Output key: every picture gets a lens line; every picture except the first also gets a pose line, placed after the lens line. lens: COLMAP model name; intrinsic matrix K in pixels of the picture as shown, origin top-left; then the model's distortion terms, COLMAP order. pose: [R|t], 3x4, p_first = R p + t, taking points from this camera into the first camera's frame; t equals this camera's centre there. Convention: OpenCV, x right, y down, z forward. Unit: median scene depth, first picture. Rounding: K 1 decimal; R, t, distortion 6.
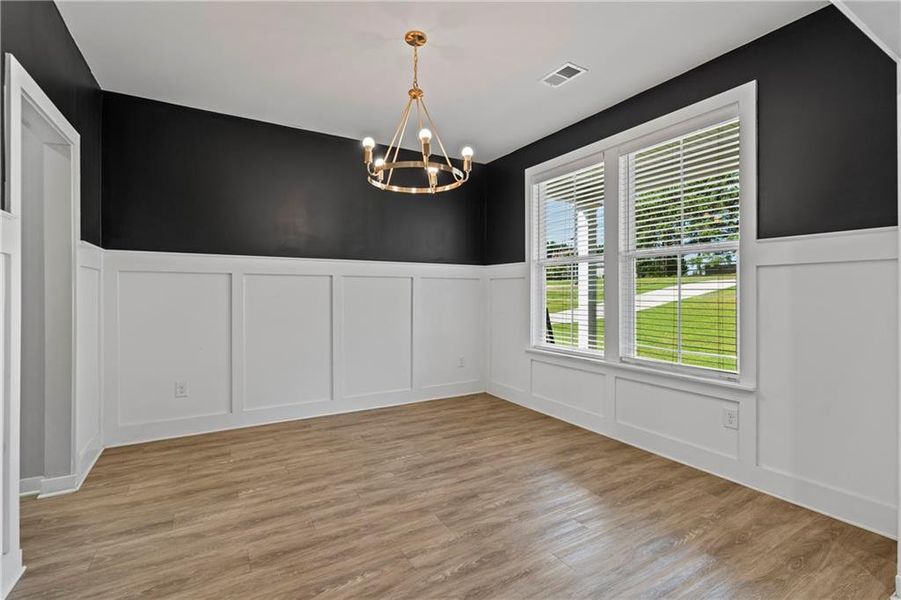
lens RADIAL K [[407.9, 0, 448.6], [0, 407.9, 293.1], [0, 0, 1]] dist [-0.003470, 0.000686]
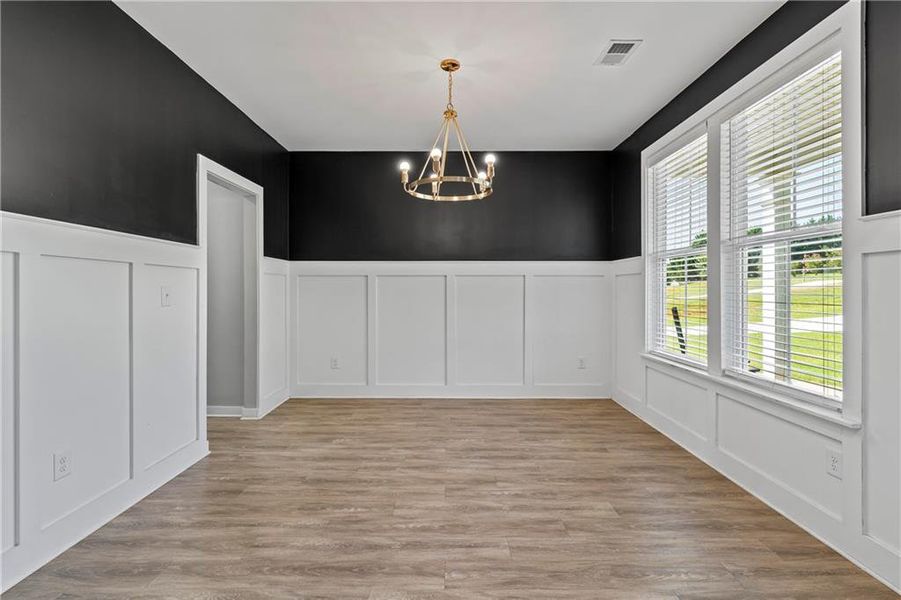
lens RADIAL K [[420.2, 0, 448.3], [0, 420.2, 290.9], [0, 0, 1]] dist [-0.004180, 0.000451]
pose [[0.859603, 0.000352, -0.510962, 0.478408], [0.000447, 0.999999, 0.001440, -0.002207], [0.510962, -0.001466, 0.859602, -0.000558]]
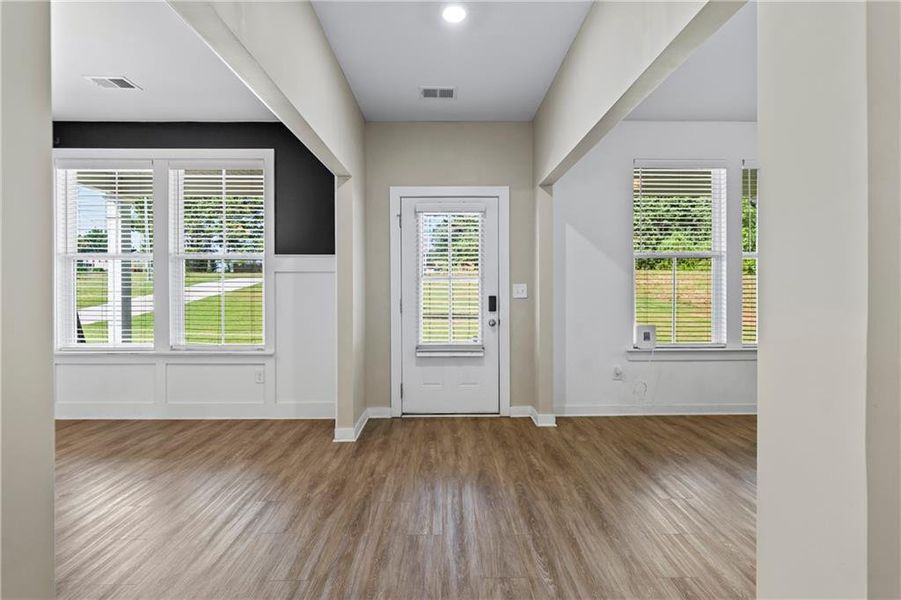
lens RADIAL K [[407.9, 0, 448.6], [0, 407.9, 293.1], [0, 0, 1]] dist [-0.003470, 0.000686]
pose [[0.498133, -0.007574, 0.867068, -0.224843], [-0.000475, 0.999959, 0.009008, -0.001089], [-0.867101, -0.004899, 0.498109, -0.301233]]
